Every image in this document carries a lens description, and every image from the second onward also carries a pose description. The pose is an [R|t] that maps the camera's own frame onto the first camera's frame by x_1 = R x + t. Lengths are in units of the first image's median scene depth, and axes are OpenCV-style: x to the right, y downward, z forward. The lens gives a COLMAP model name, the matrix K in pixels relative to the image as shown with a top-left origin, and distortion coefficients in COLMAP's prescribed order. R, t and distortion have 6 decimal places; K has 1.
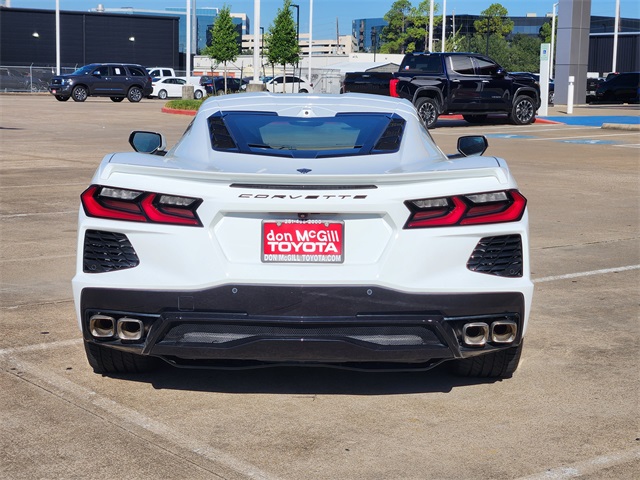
lens RADIAL K [[1211.7, 0, 320.0], [0, 1211.7, 240.0], [0, 0, 1]] dist [0.001847, 0.373036]
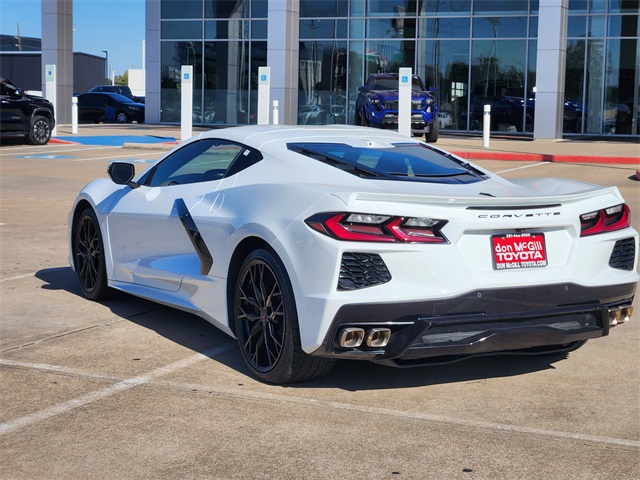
lens RADIAL K [[1211.7, 0, 320.0], [0, 1211.7, 240.0], [0, 0, 1]] dist [0.001847, 0.373036]
pose [[0.868613, -0.050781, 0.492882, -0.778600], [0.057415, 0.998349, 0.001676, -0.023437], [-0.492153, 0.026843, 0.870095, 0.027761]]
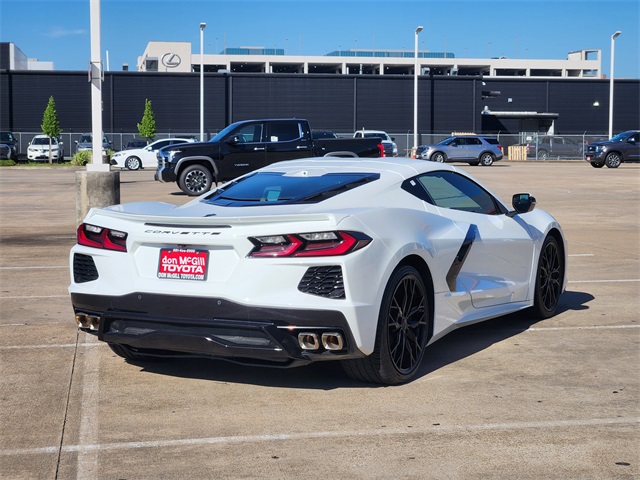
lens RADIAL K [[1211.7, 0, 320.0], [0, 1211.7, 240.0], [0, 0, 1]] dist [0.001847, 0.373036]
pose [[0.882639, 0.021186, -0.469575, 0.761483], [-0.046903, 0.997968, -0.043137, 0.025148], [0.467706, 0.060099, 0.881838, -0.153349]]
